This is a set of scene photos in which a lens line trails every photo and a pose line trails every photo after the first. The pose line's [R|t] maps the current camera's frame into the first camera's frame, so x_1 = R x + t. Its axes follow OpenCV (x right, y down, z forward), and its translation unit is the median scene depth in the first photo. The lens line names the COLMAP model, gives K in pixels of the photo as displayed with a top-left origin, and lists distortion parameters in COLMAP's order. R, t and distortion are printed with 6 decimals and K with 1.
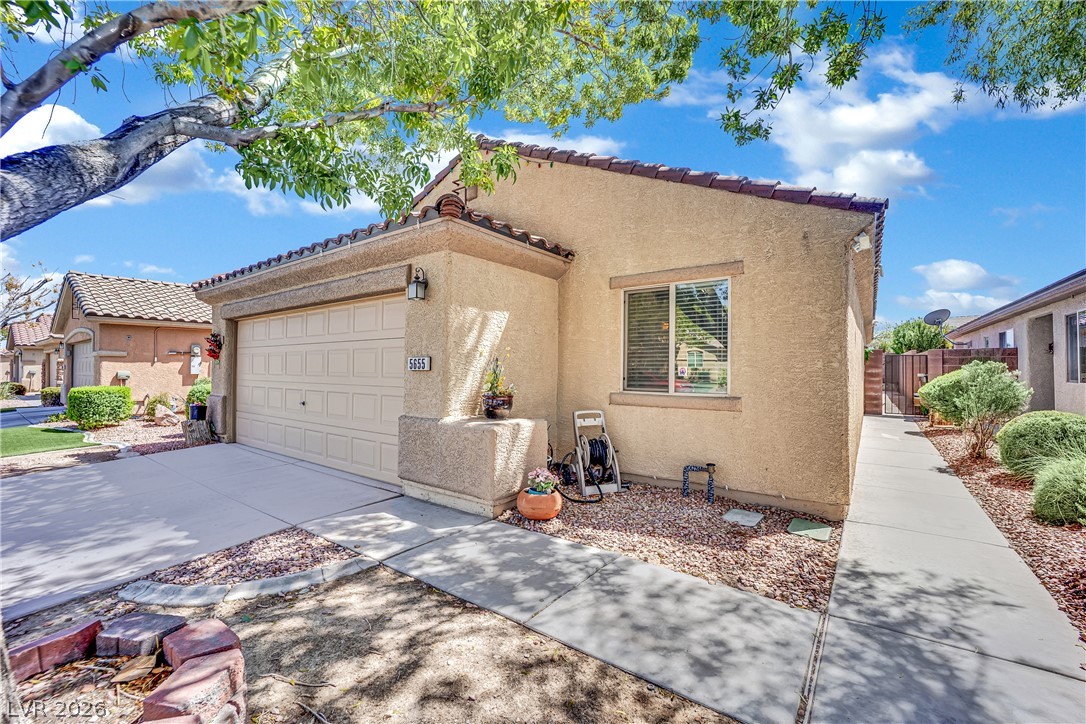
lens RADIAL K [[435.5, 0, 537.5], [0, 435.5, 366.3], [0, 0, 1]] dist [-0.021327, 0.000468]
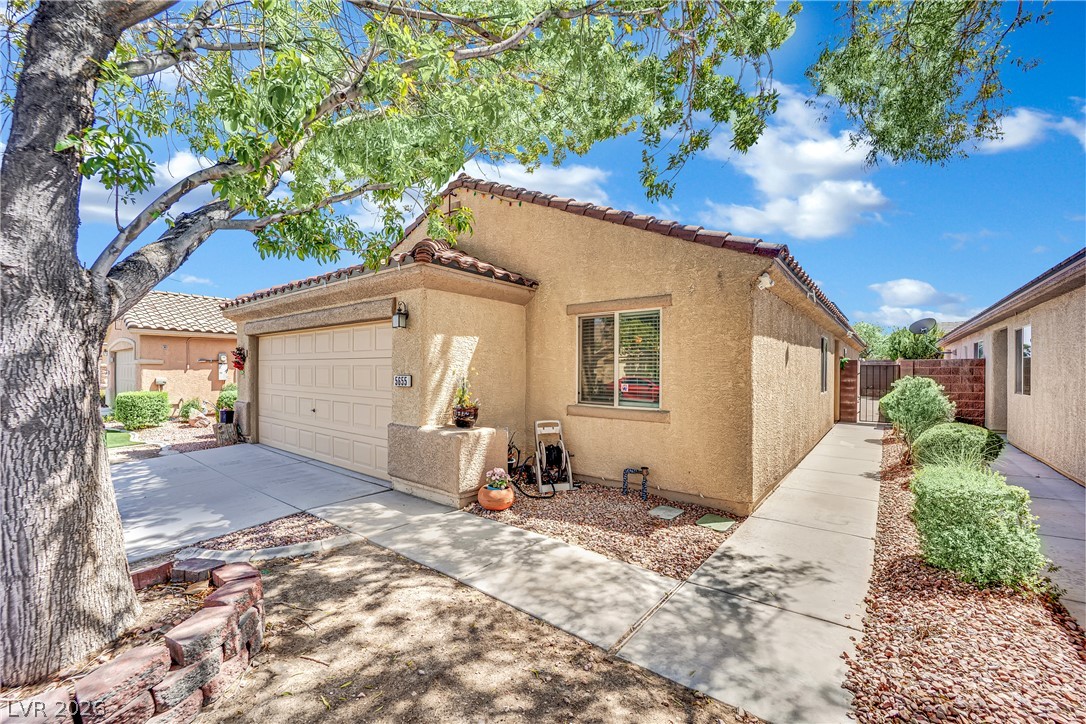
lens RADIAL K [[463.5, 0, 537.9], [0, 463.5, 373.9], [0, 0, 1]] dist [-0.031219, 0.000445]
pose [[0.997972, 0.000561, -0.063659, 0.176735], [0.000977, 0.999708, 0.024127, -0.054257], [0.063654, -0.024140, 0.997680, -0.243433]]
